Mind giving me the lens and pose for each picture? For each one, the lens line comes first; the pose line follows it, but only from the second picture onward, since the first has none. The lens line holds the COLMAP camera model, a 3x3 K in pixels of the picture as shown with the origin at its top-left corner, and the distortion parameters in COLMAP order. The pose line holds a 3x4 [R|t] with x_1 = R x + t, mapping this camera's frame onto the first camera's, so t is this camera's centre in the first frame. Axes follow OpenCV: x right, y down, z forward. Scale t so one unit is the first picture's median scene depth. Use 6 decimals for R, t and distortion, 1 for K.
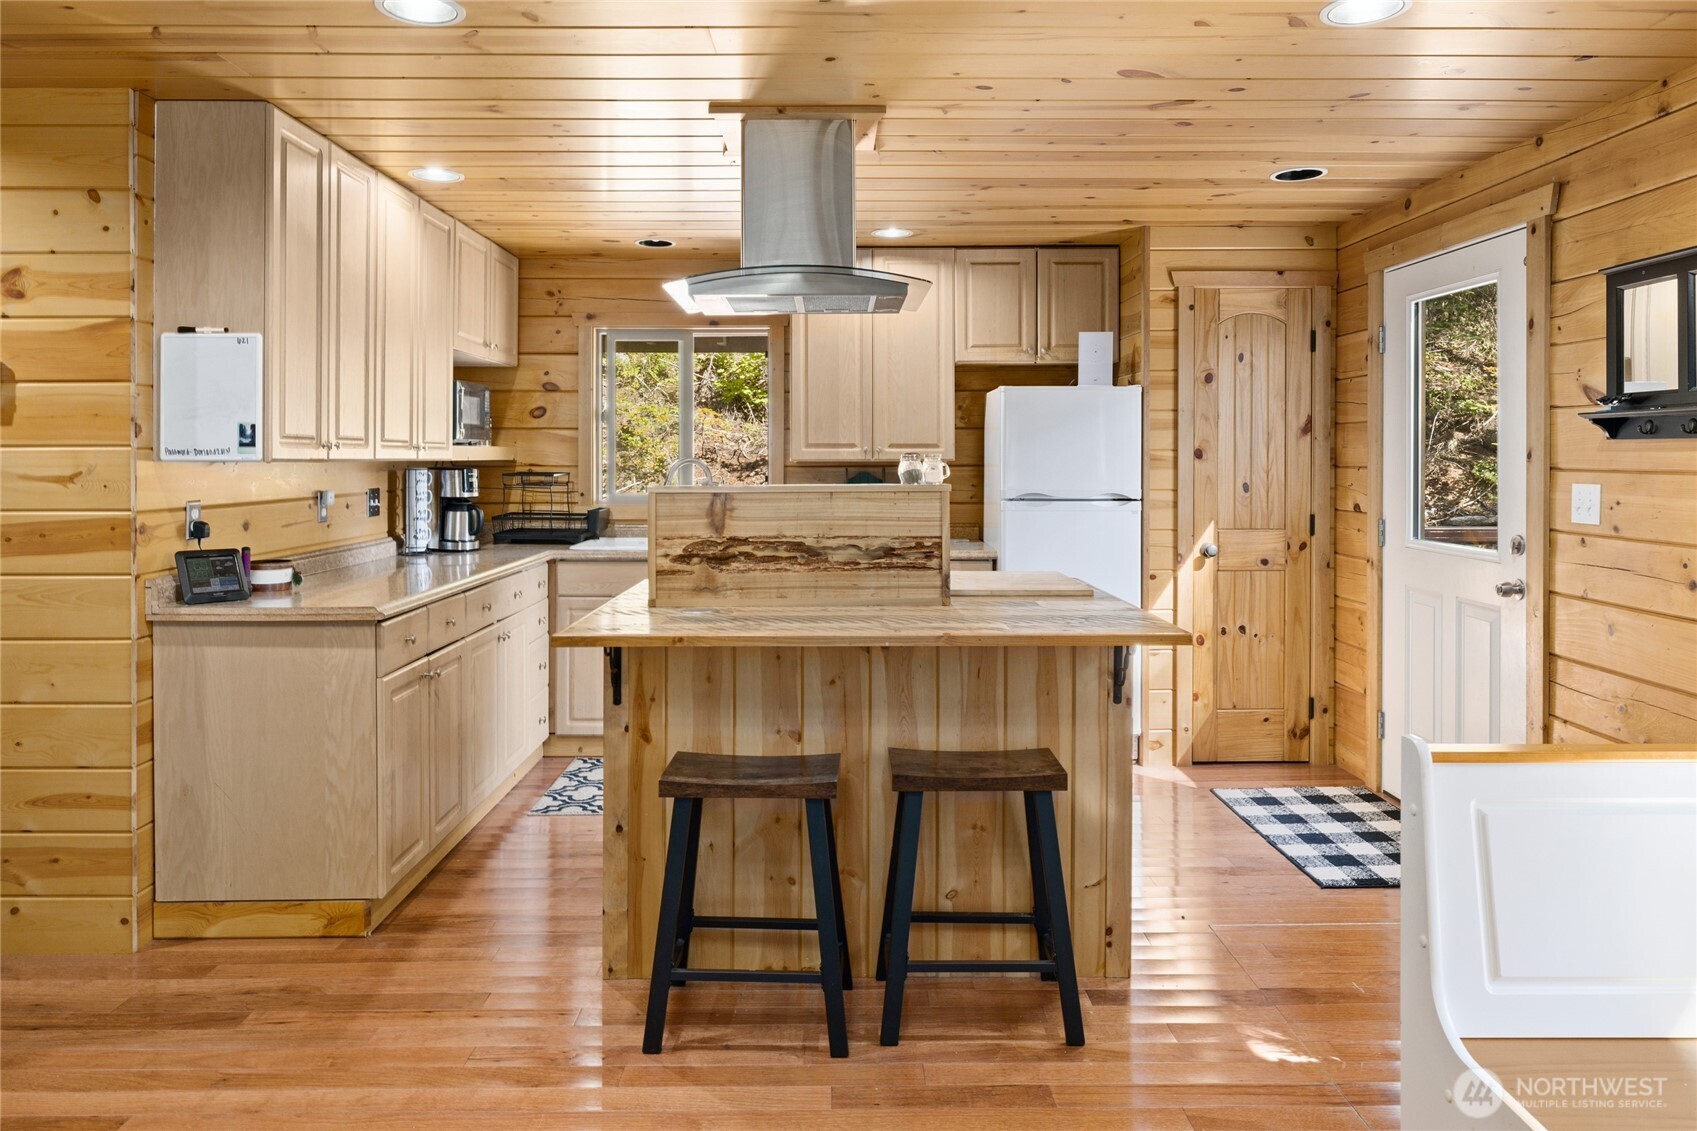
lens RADIAL K [[1106.8, 0, 844.0], [0, 1106.8, 460.4], [0, 0, 1]] dist [-0.001767, 0.000109]
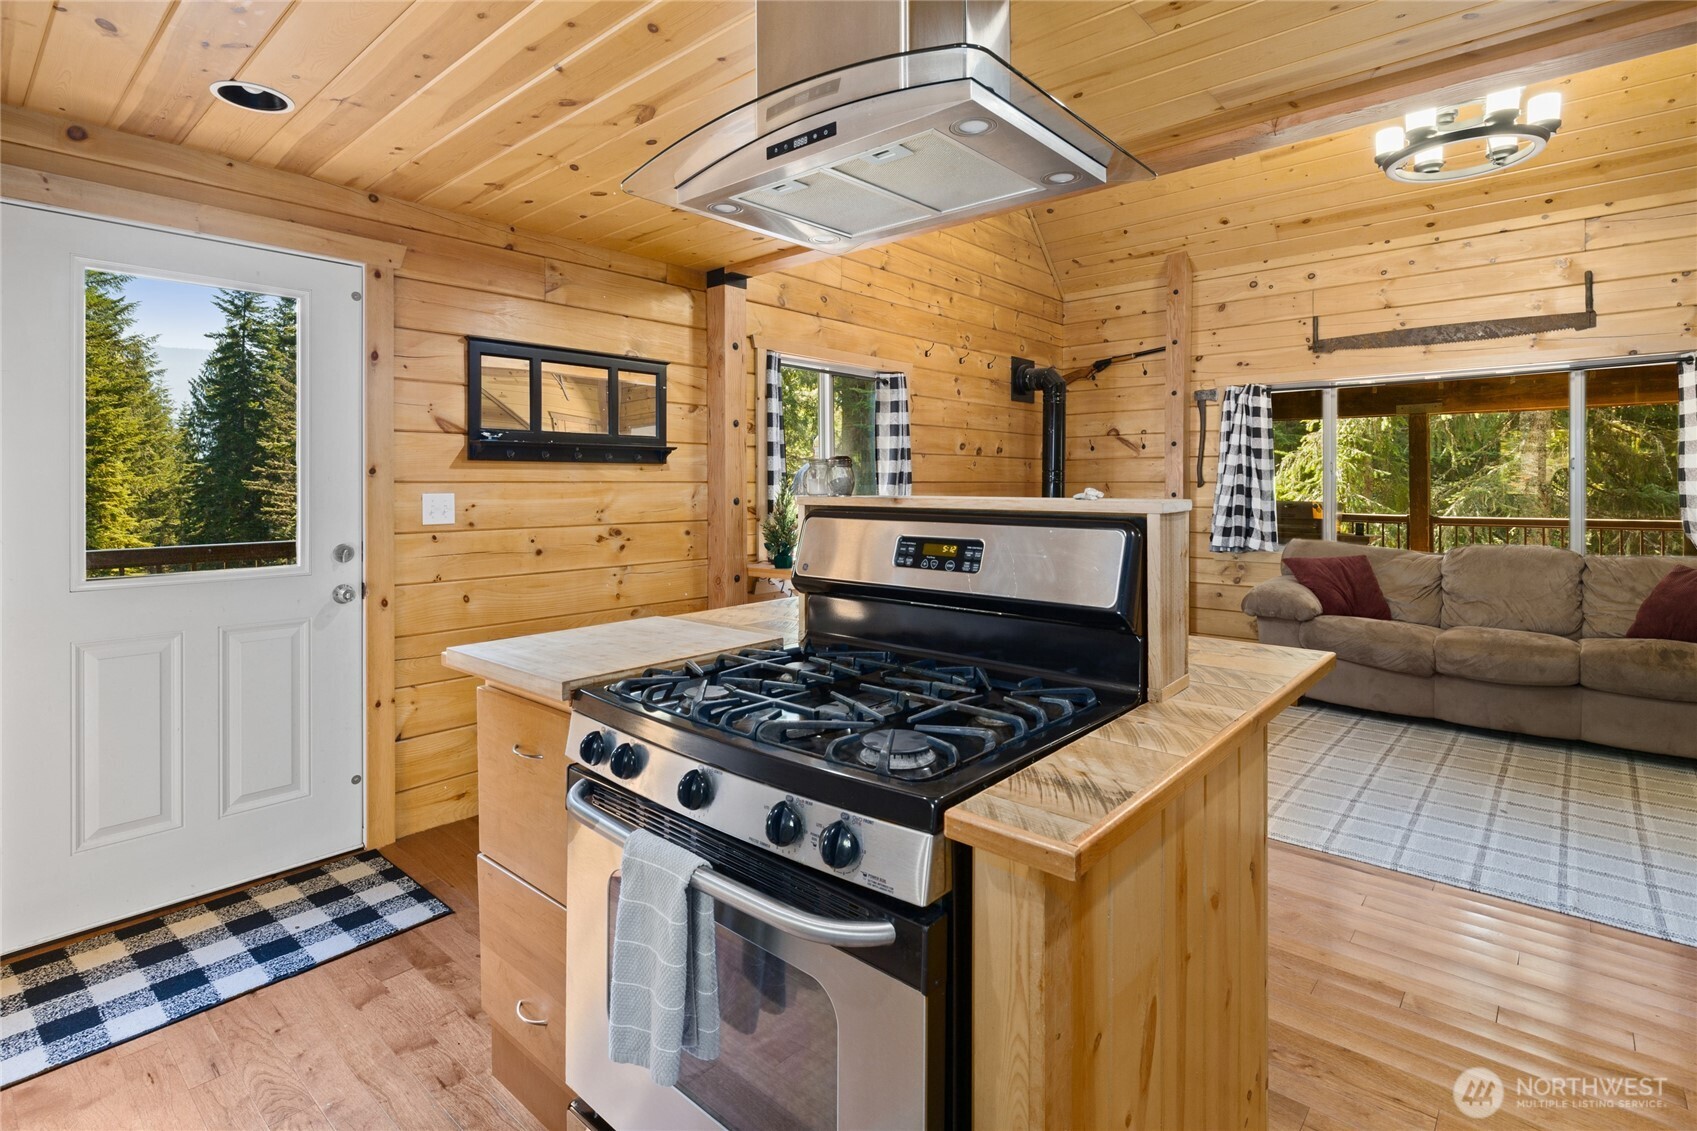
lens RADIAL K [[828.7, 0, 842.6], [0, 828.7, 484.6], [0, 0, 1]] dist [-0.002773, 0.000702]
pose [[-0.744433, 0.001511, 0.667695, -0.308611], [0.006750, 0.999963, 0.005263, 0.008495], [-0.667663, 0.008425, -0.744416, 1.310269]]
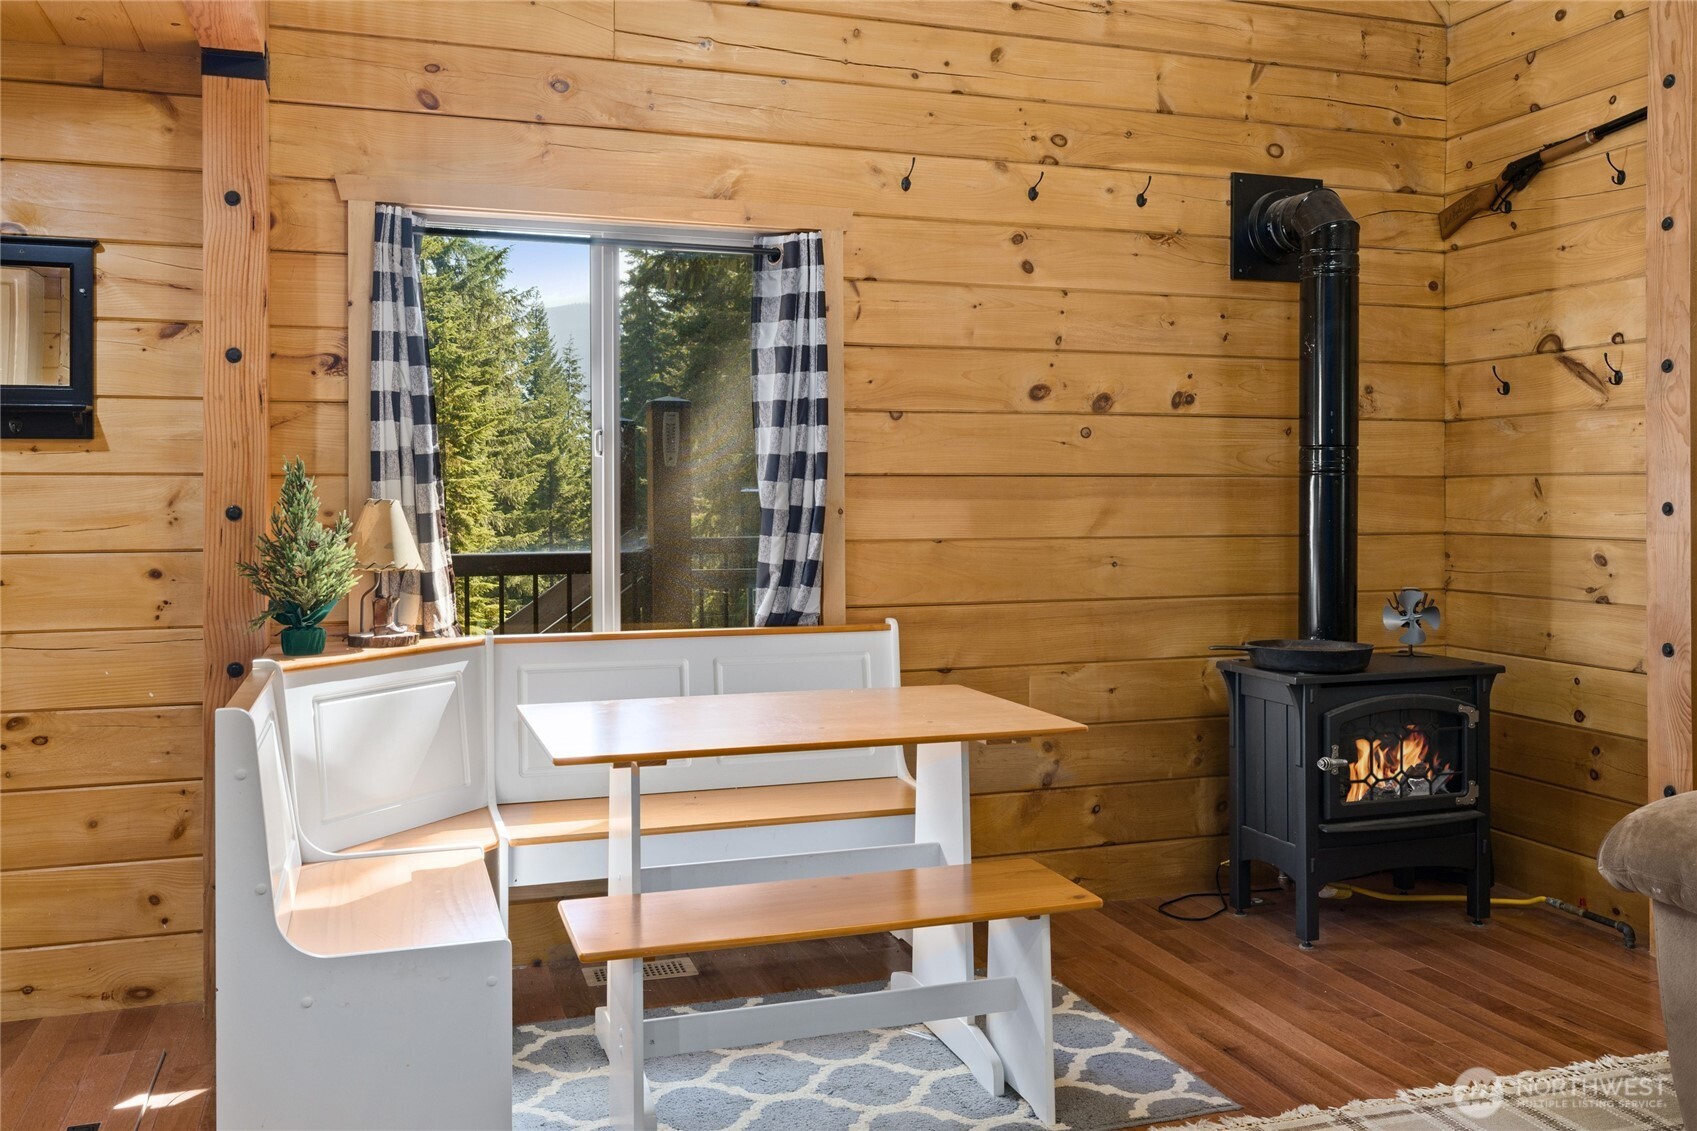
lens RADIAL K [[1403.3, 0, 845.3], [0, 1403.3, 481.0], [0, 0, 1]] dist [0.003724, 0.002823]
pose [[-0.314831, 0.006097, 0.949128, -0.476125], [0.008255, 0.999959, -0.003686, 0.022209], [-0.949112, 0.006675, -0.314868, 0.440490]]
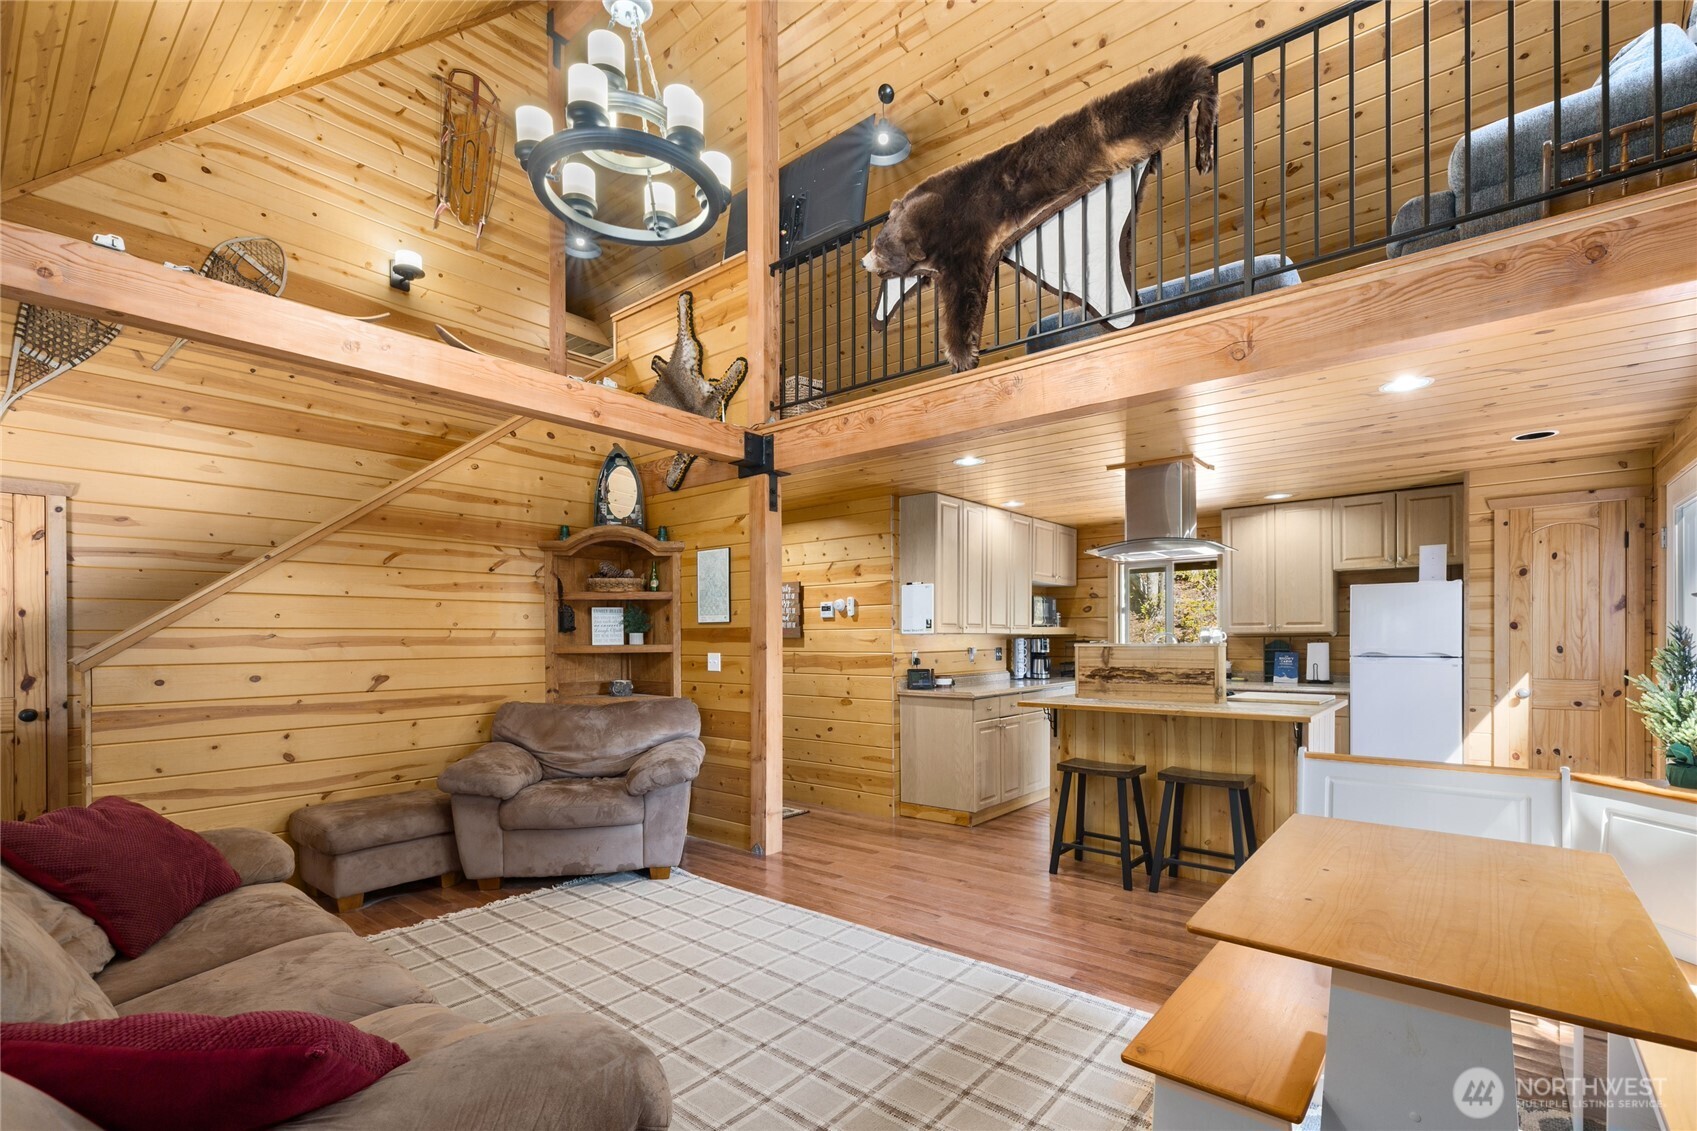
lens RADIAL K [[761.9, 0, 864.1], [0, 761.9, 641.3], [0, 0, 1]] dist [0.000116, 0.000290]
pose [[0.771183, -0.001858, -0.636610, 0.416888], [0.004331, 0.999988, 0.002327, 0.011590], [0.636598, -0.004552, 0.771182, -0.406179]]
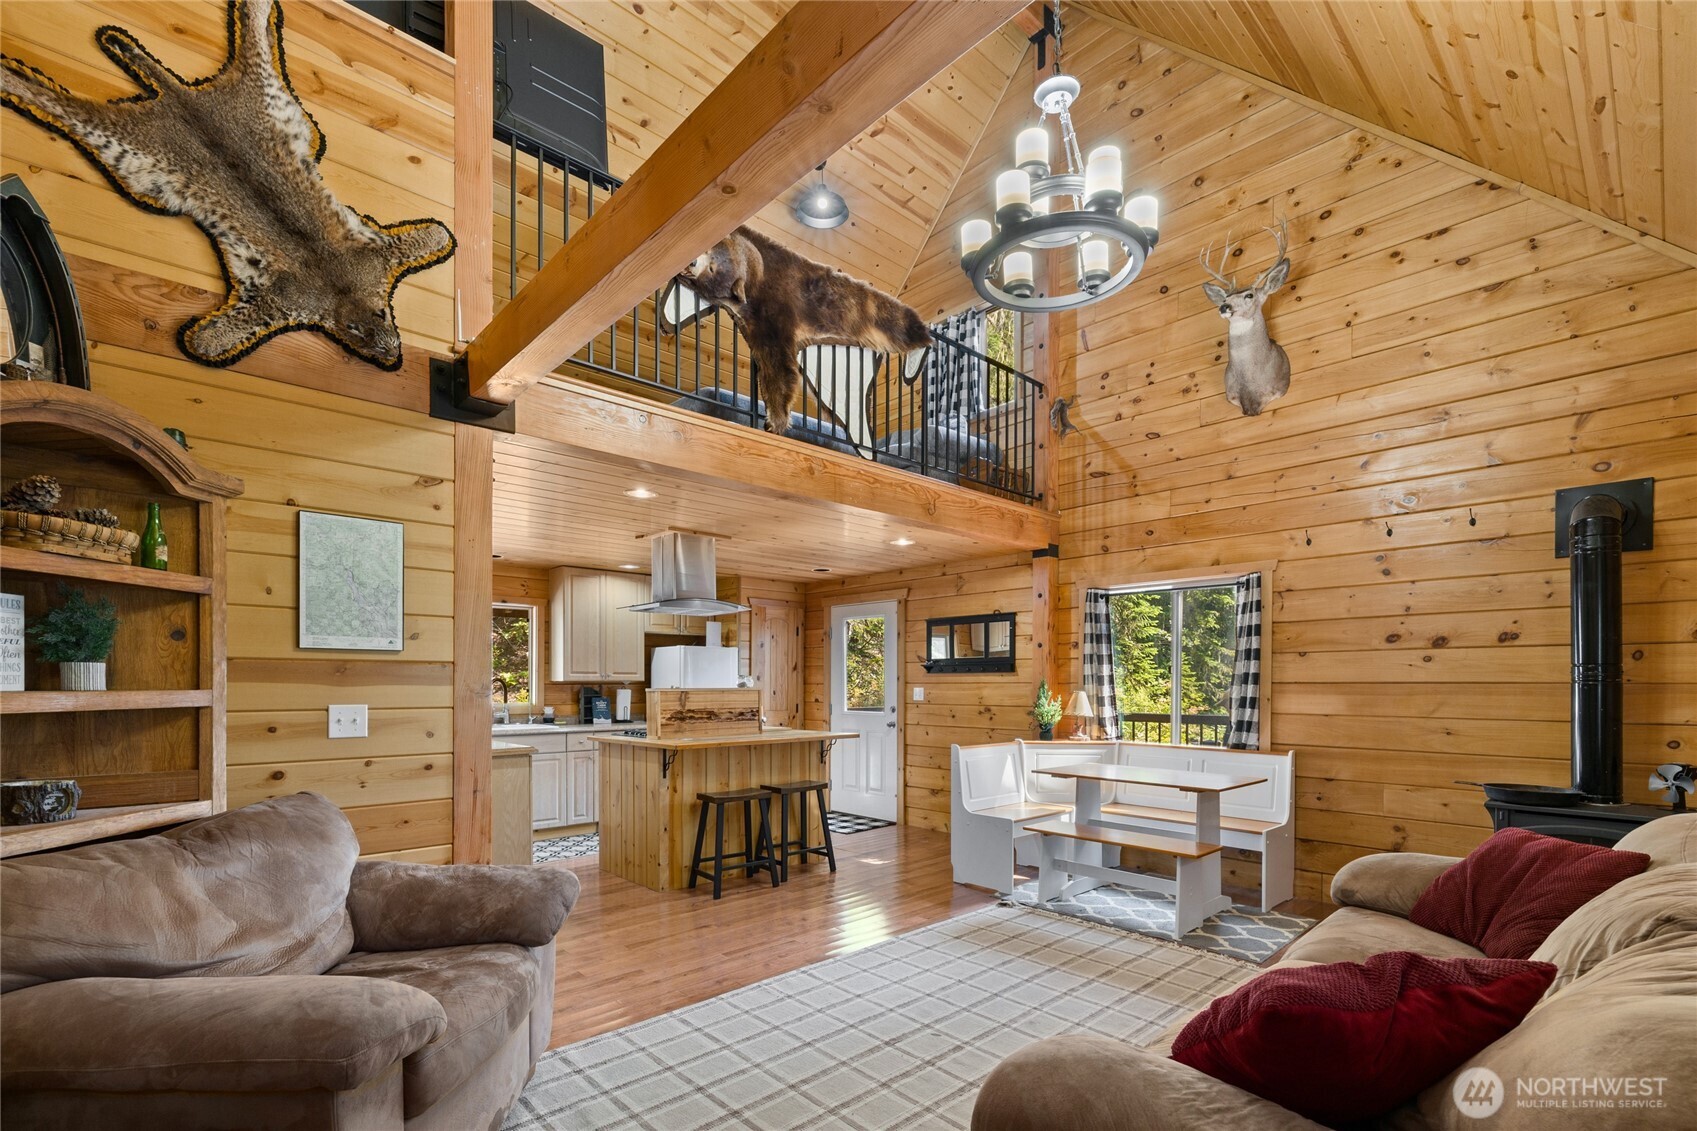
lens RADIAL K [[769.4, 0, 861.7], [0, 769.4, 687.2], [0, 0, 1]] dist [0.000972, 0.000459]
pose [[0.726960, -0.001418, 0.686678, -0.860283], [0.002536, 0.999997, -0.000620, 0.019877], [-0.686675, 0.002192, 0.726961, -0.425017]]
